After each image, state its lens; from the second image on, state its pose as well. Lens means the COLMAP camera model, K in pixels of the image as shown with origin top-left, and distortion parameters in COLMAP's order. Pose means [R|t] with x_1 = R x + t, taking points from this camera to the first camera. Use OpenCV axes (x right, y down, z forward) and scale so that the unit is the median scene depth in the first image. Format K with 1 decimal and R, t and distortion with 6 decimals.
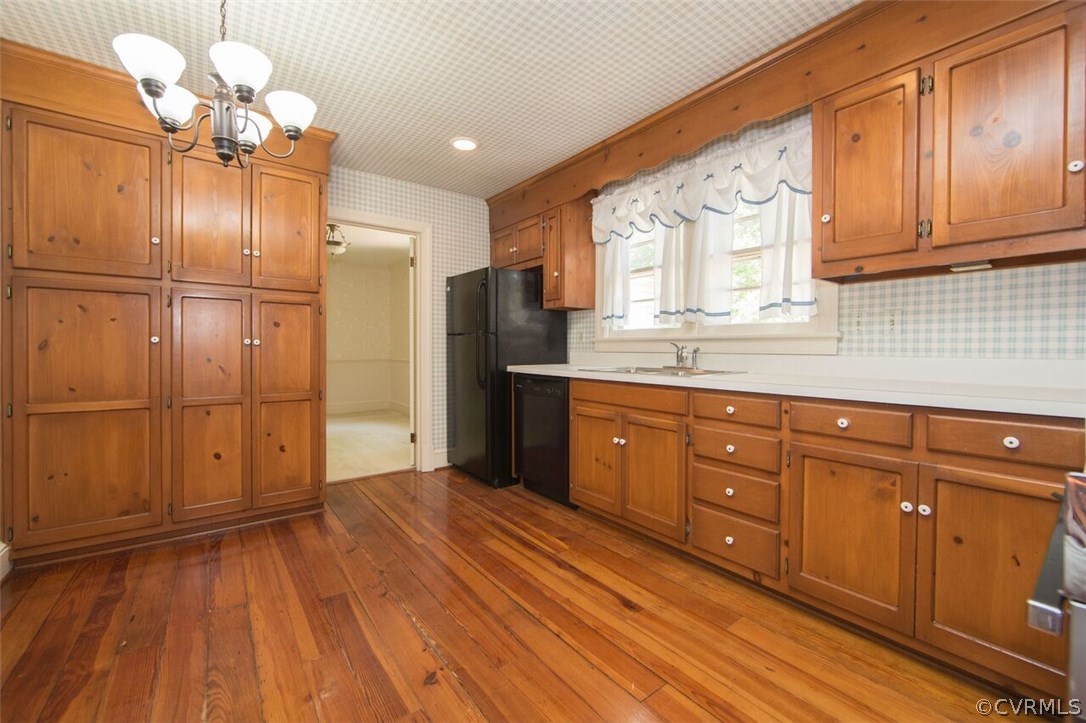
lens RADIAL K [[444.6, 0, 556.6], [0, 444.6, 353.6], [0, 0, 1]] dist [-0.002122, 0.000145]
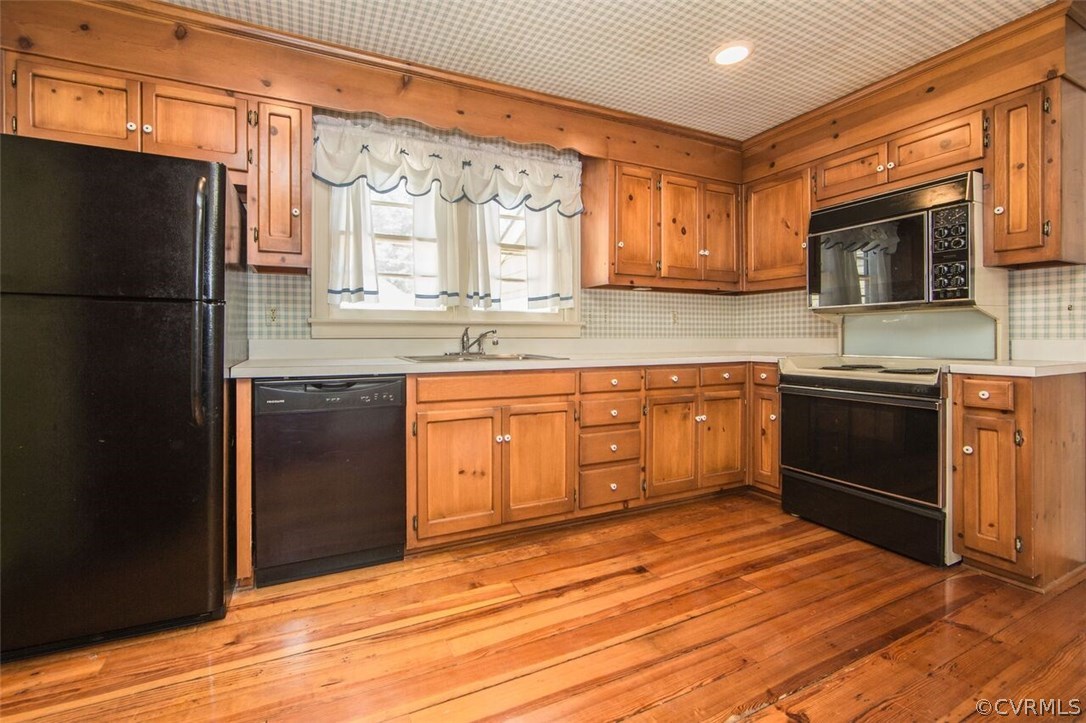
lens RADIAL K [[437.2, 0, 541.0], [0, 437.2, 338.1], [0, 0, 1]] dist [-0.002979, -0.000115]
pose [[0.247855, -0.010533, 0.968740, -0.747955], [0.013804, 0.999878, 0.007340, -0.008235], [-0.968699, 0.011553, 0.247970, 0.780801]]
